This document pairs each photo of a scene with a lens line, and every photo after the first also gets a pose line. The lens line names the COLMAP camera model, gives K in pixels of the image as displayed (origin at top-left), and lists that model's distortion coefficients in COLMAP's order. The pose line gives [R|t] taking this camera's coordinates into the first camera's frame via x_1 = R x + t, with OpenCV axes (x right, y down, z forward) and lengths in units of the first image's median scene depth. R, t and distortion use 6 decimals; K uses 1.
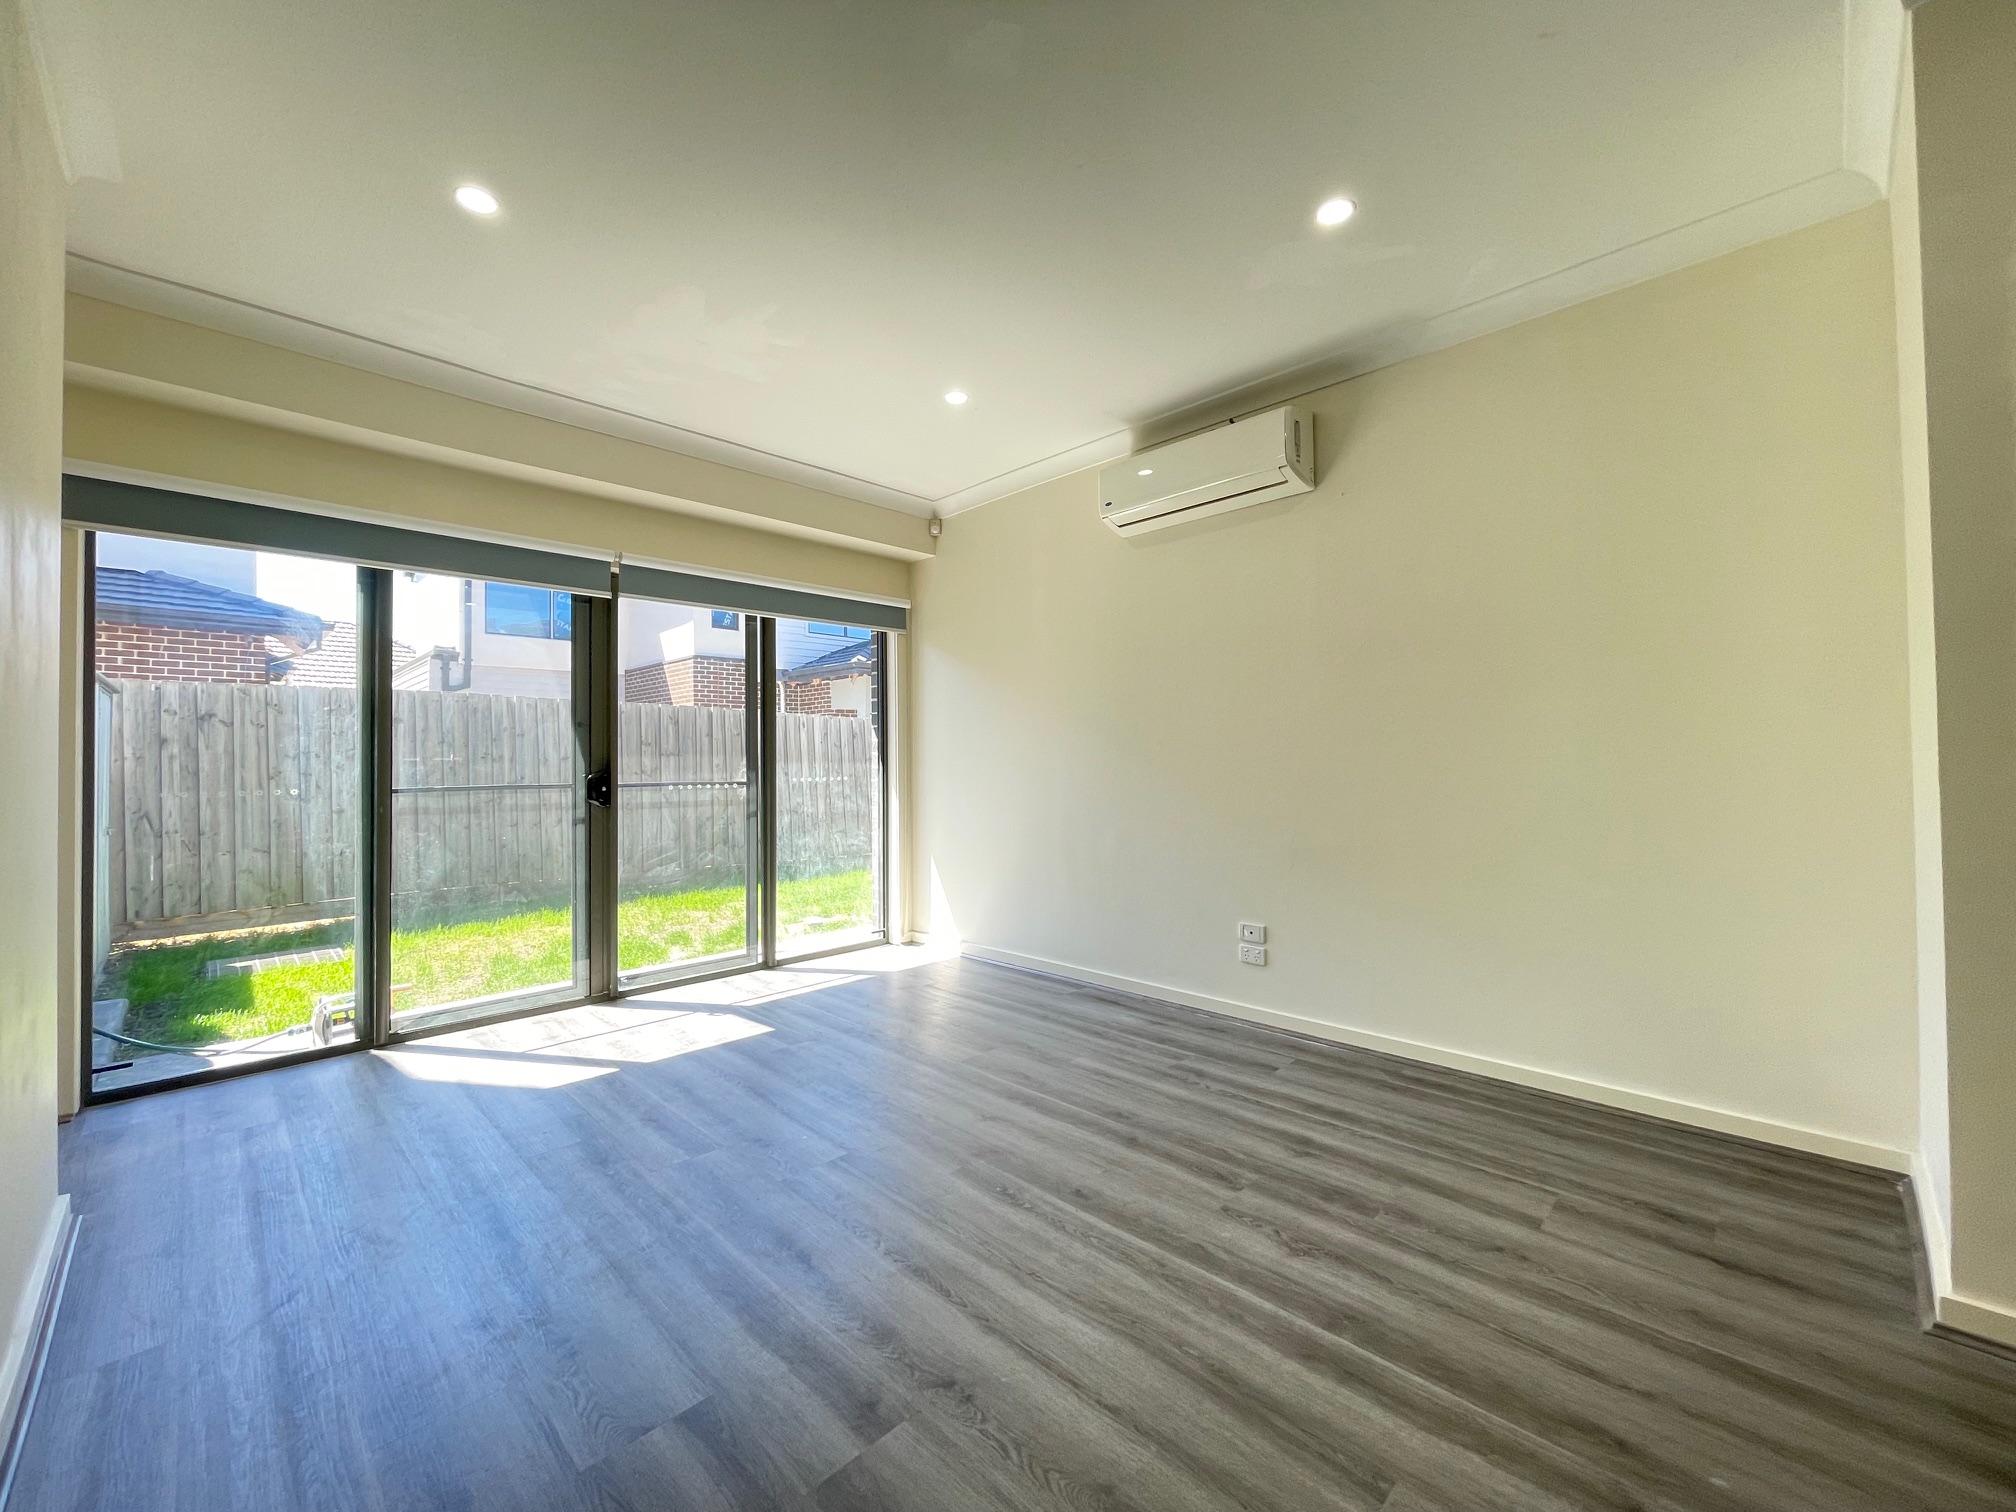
lens RADIAL K [[815.1, 0, 1008.0], [0, 815.1, 756.0], [0, 0, 1]] dist [0.000879, -0.000124]
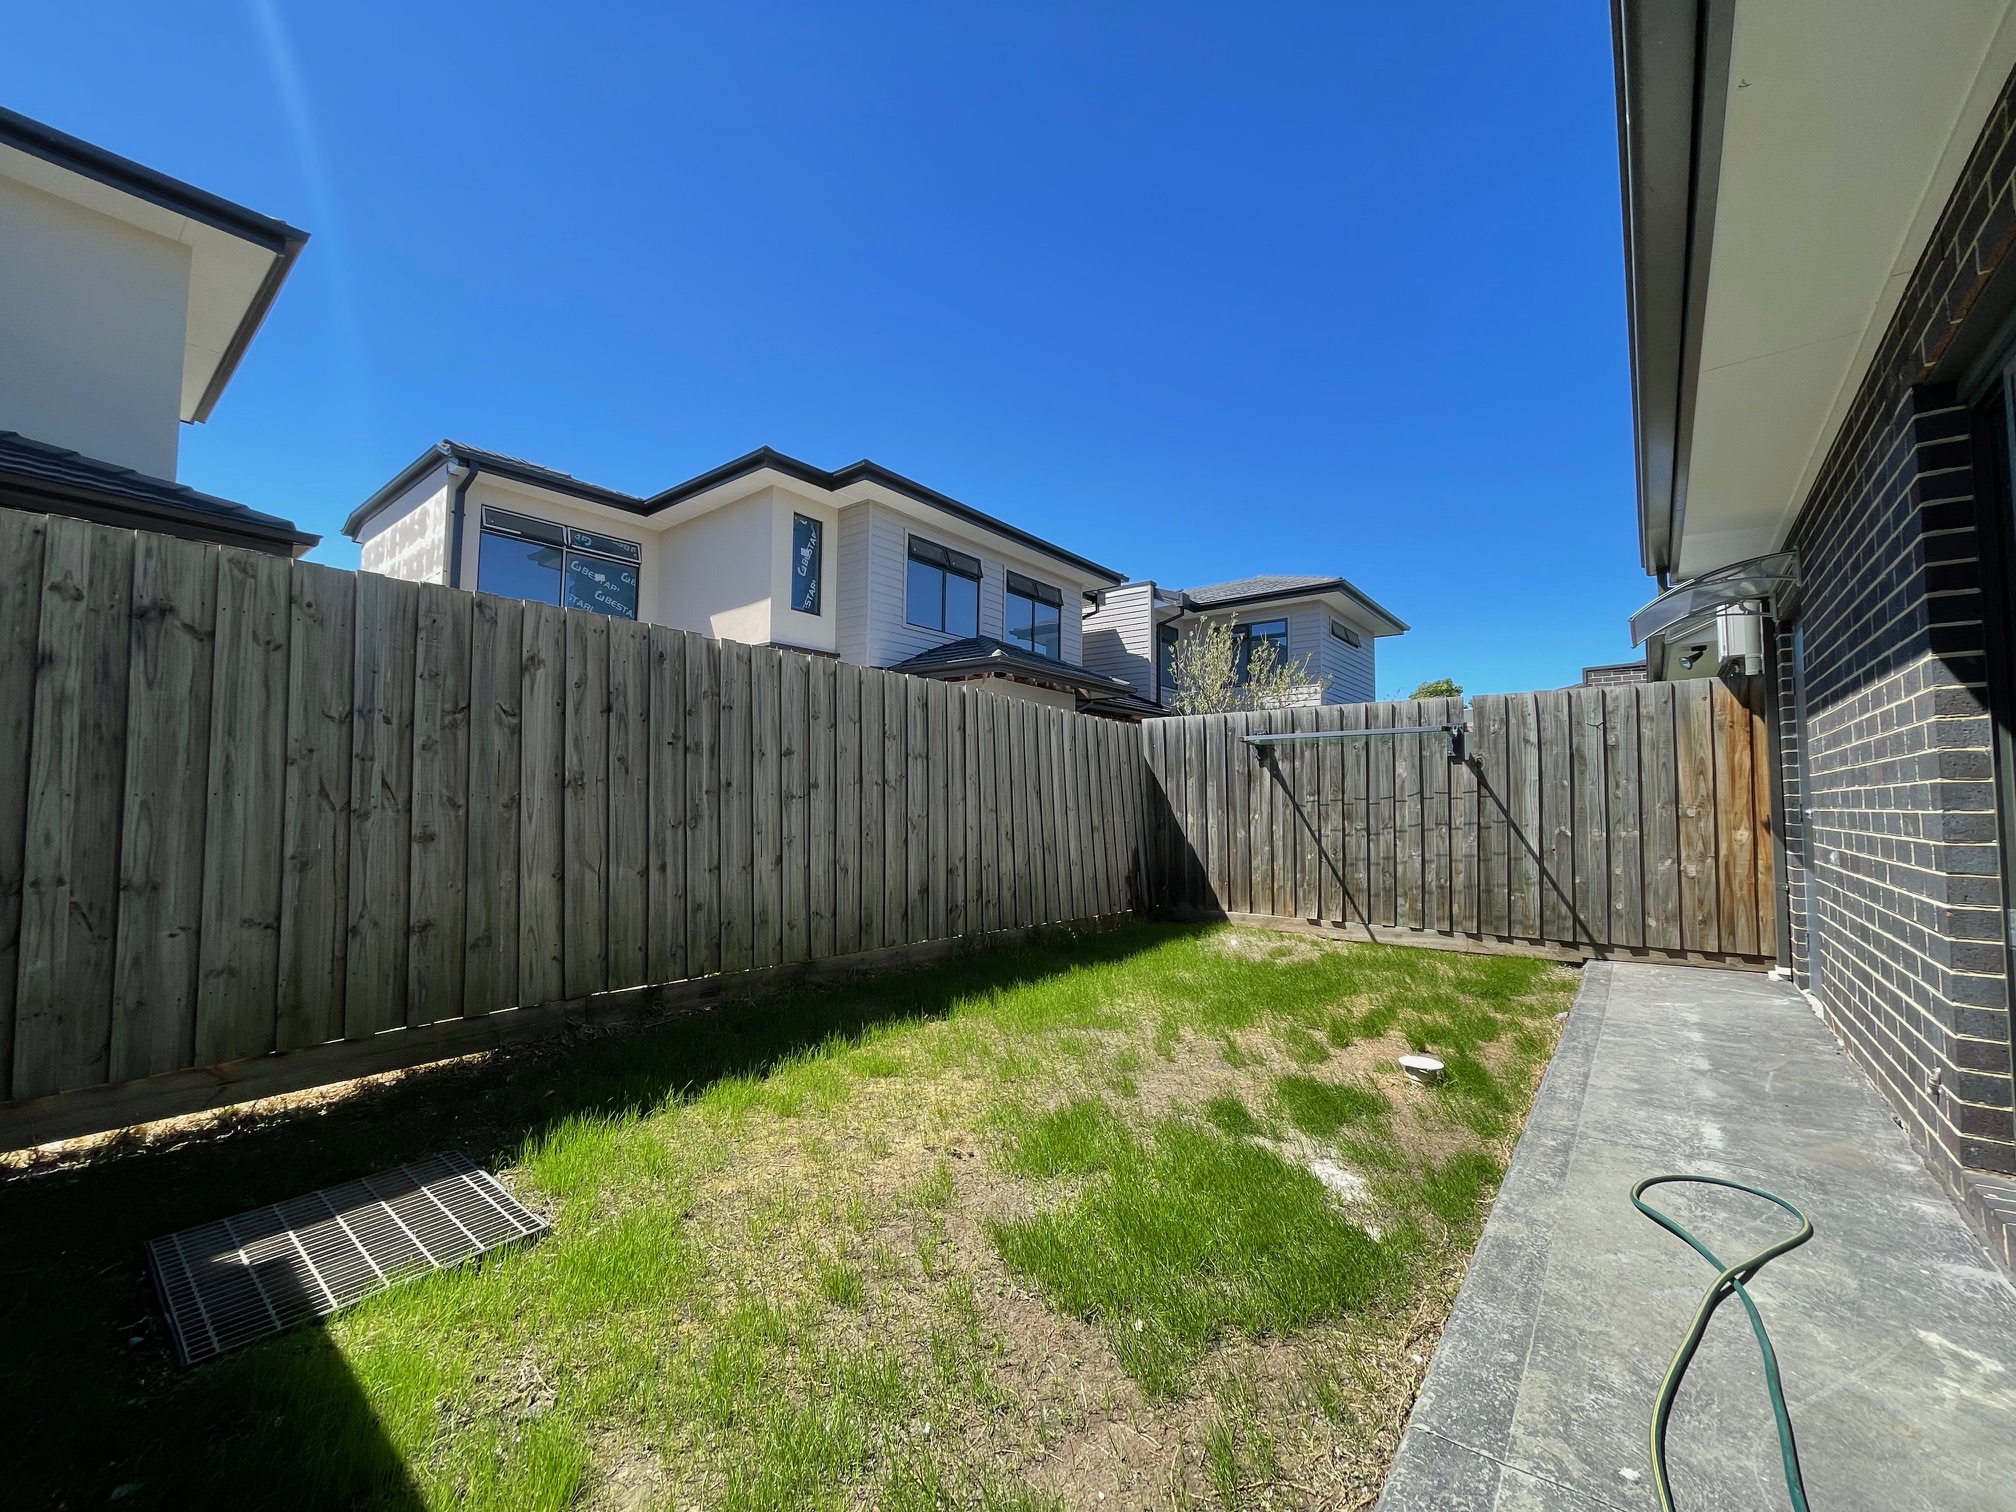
lens RADIAL K [[817.8, 0, 1008.0], [0, 817.8, 756.0], [0, 0, 1]] dist [-0.001007, -0.000618]
pose [[0.993245, 0.024001, 0.113531, -0.569236], [-0.018027, 0.998413, -0.053360, 0.041534], [-0.114631, 0.050953, 0.992101, 0.513102]]
